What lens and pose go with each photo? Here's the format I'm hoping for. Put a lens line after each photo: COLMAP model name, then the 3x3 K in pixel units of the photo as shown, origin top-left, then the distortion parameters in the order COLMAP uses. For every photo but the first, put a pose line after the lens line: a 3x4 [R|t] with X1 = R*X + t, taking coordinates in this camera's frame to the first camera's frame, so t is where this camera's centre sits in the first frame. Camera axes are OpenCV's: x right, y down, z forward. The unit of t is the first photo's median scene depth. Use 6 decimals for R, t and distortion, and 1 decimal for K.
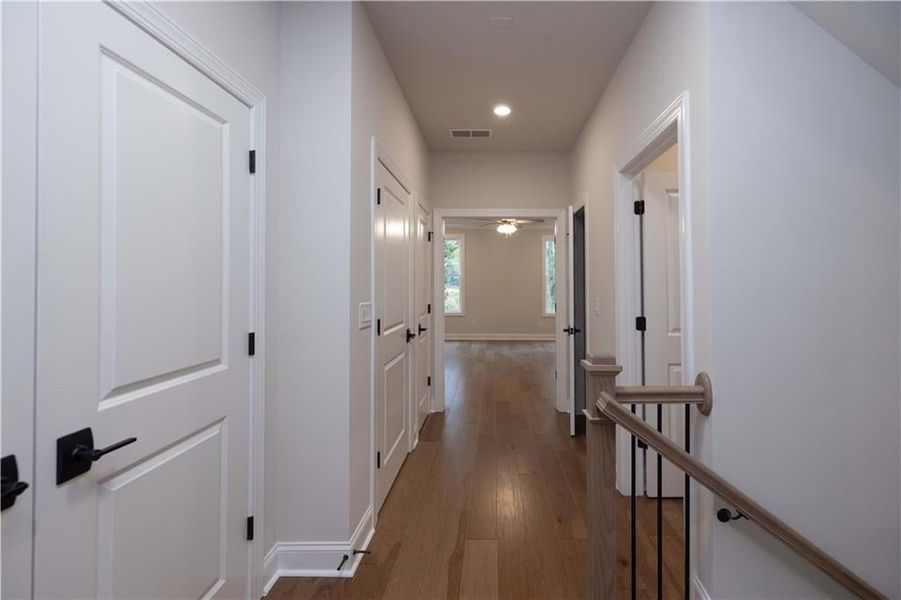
lens RADIAL K [[381.7, 0, 455.9], [0, 381.7, 287.5], [0, 0, 1]] dist [-0.000167, 0.000098]
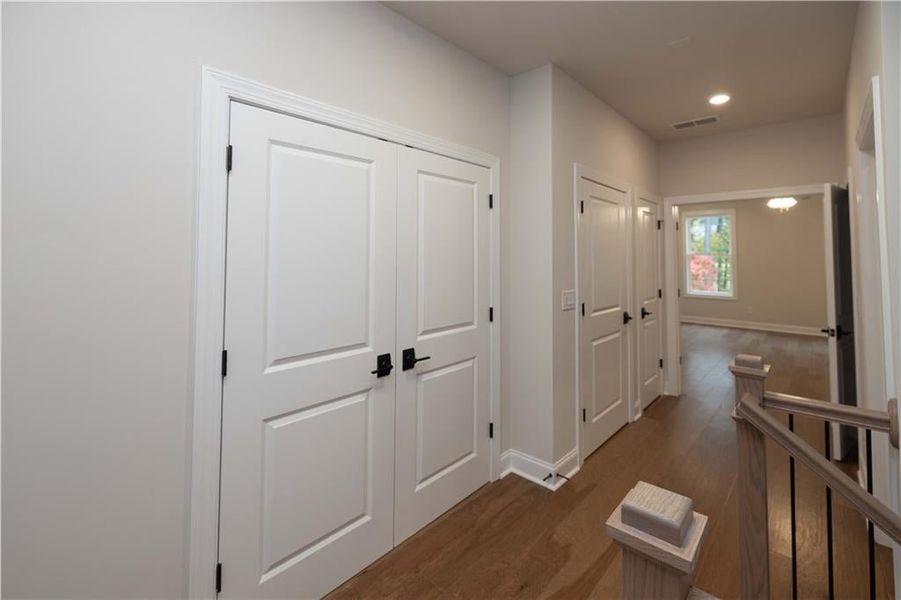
lens RADIAL K [[346.9, 0, 454.5], [0, 346.9, 254.9], [0, 0, 1]] dist [0.000347, 0.000102]
pose [[0.747122, -0.019017, -0.664415, 0.258683], [0.003762, 0.999696, -0.024384, -0.053936], [0.664677, 0.015718, 0.746966, -0.157679]]
